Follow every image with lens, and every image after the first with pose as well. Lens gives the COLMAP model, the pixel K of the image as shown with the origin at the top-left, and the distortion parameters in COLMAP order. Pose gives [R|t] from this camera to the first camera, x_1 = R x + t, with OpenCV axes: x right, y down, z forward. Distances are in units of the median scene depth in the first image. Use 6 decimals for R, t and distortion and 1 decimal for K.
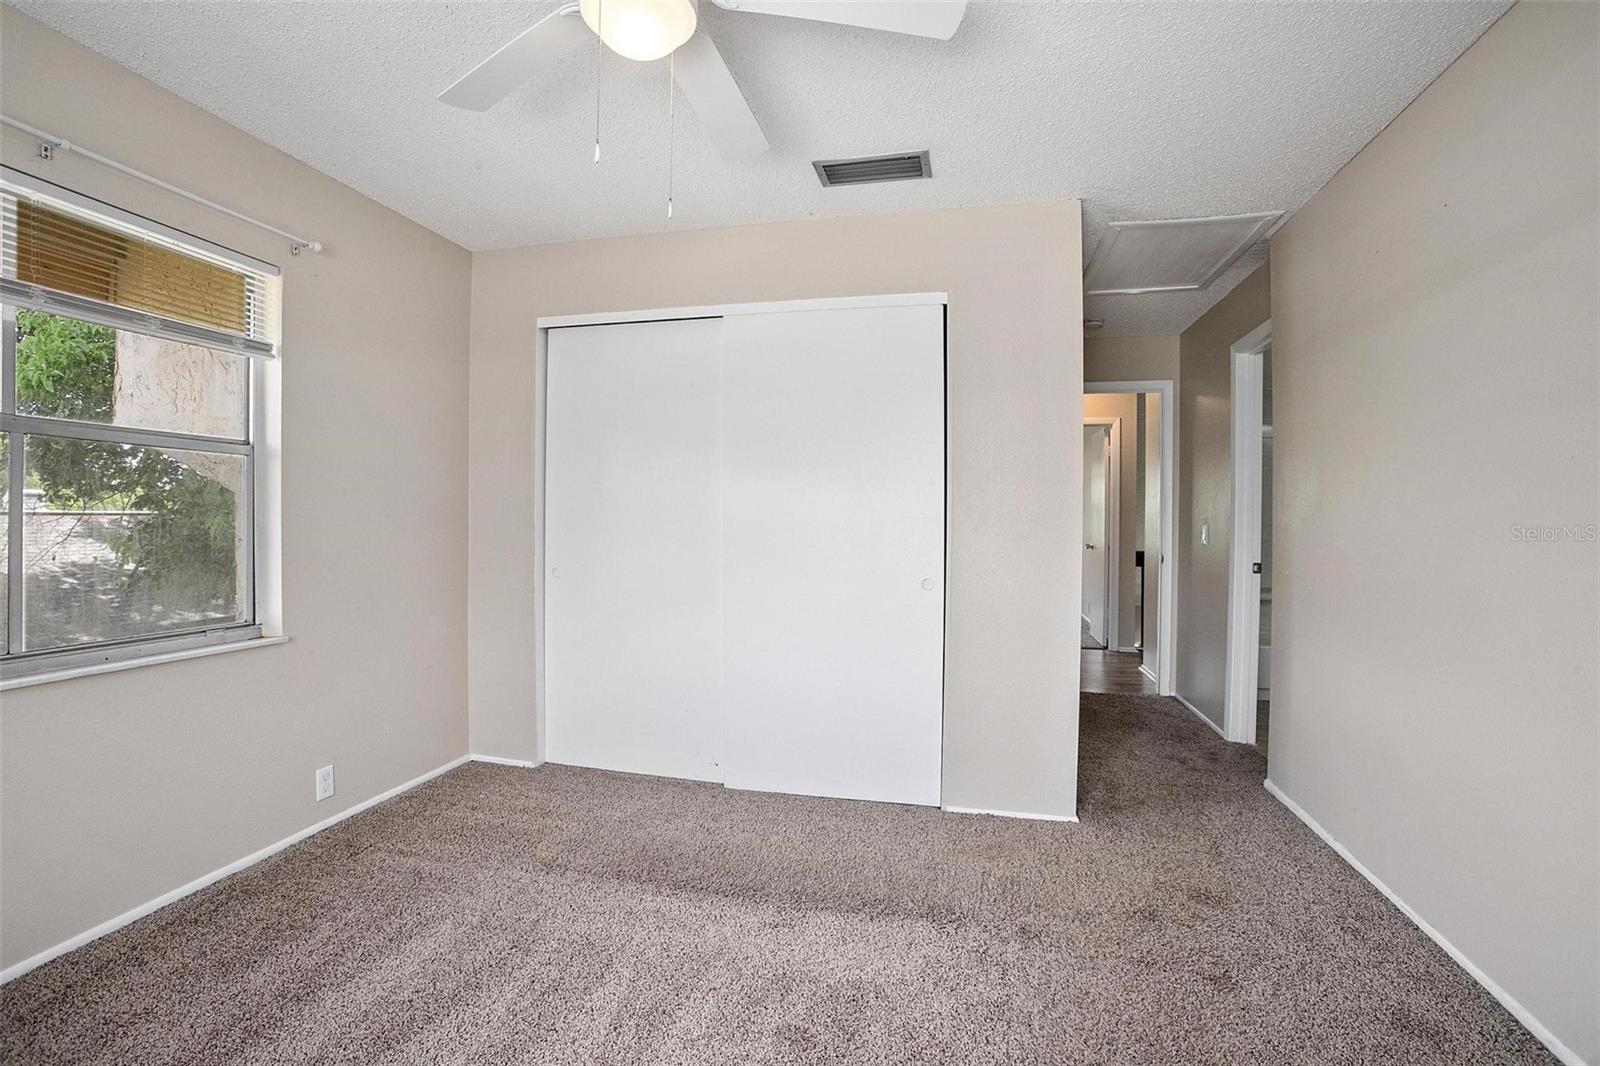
lens RADIAL K [[728.9, 0, 792.8], [0, 728.9, 524.4], [0, 0, 1]] dist [-0.070380, 0.023986]
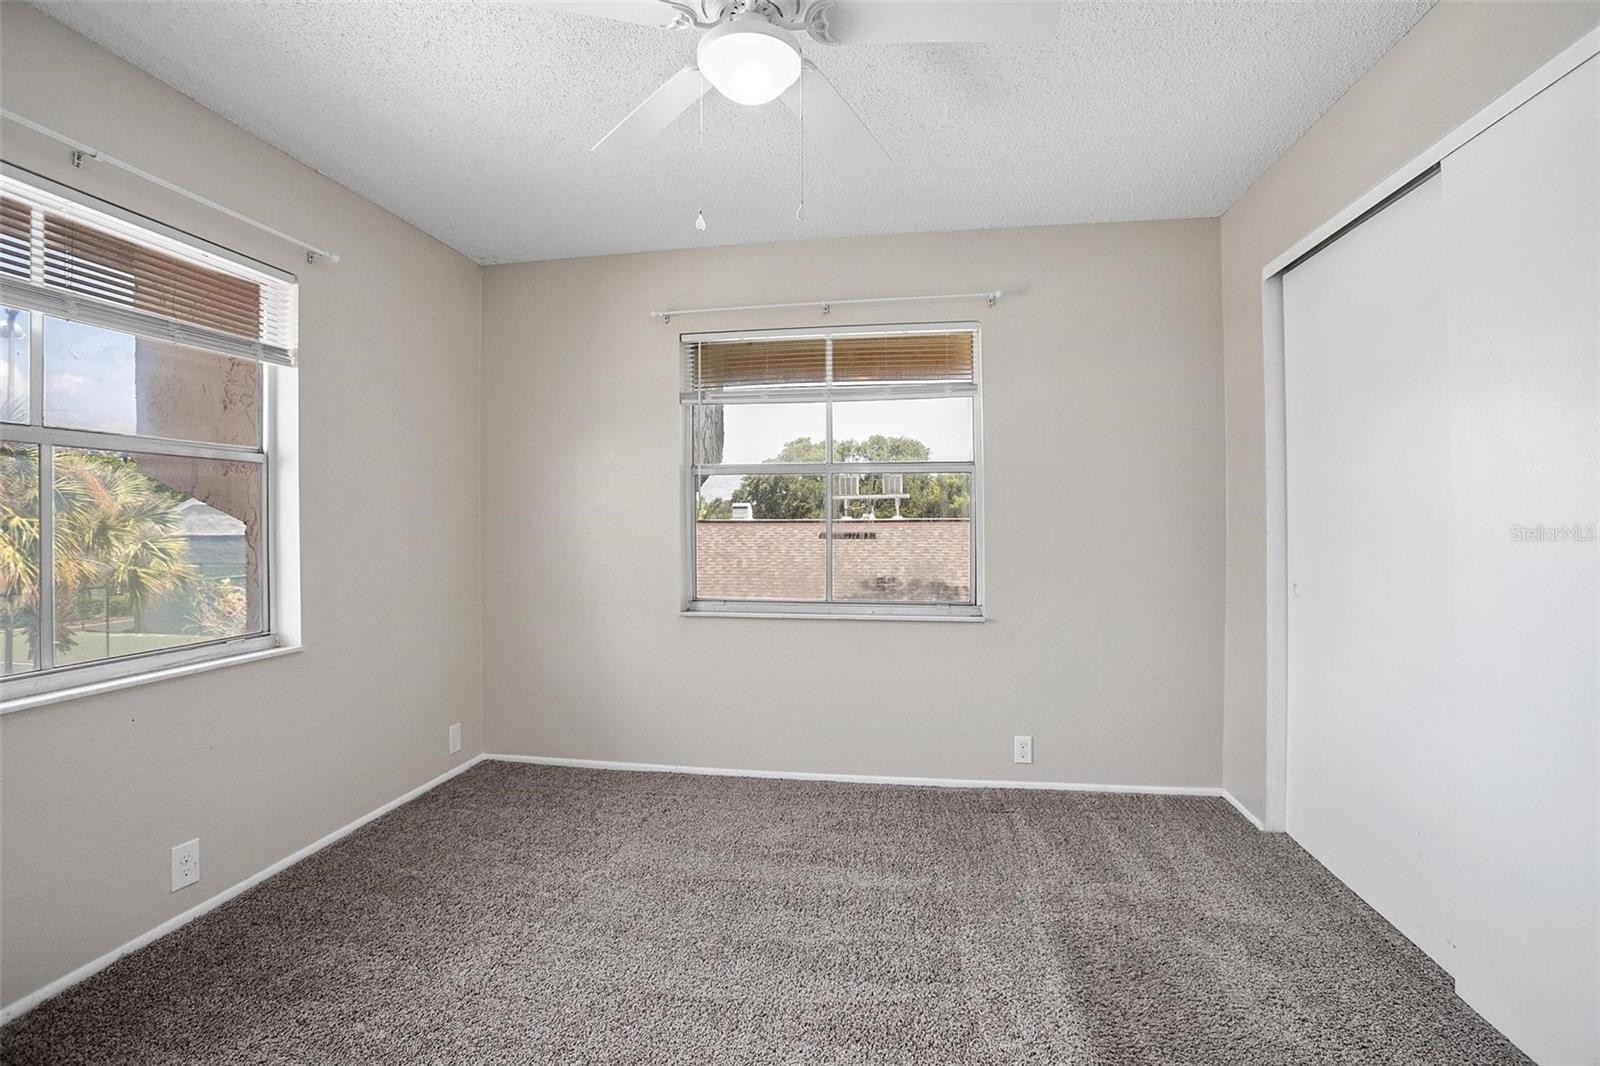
lens RADIAL K [[728.9, 0, 808.4], [0, 728.9, 529.6], [0, 0, 1]] dist [-0.070380, 0.023986]
pose [[0.094291, 0.002373, -0.995542, 0.476512], [-0.006998, 0.999974, 0.001721, 0.005584], [0.995520, 0.006805, 0.094306, 0.531791]]
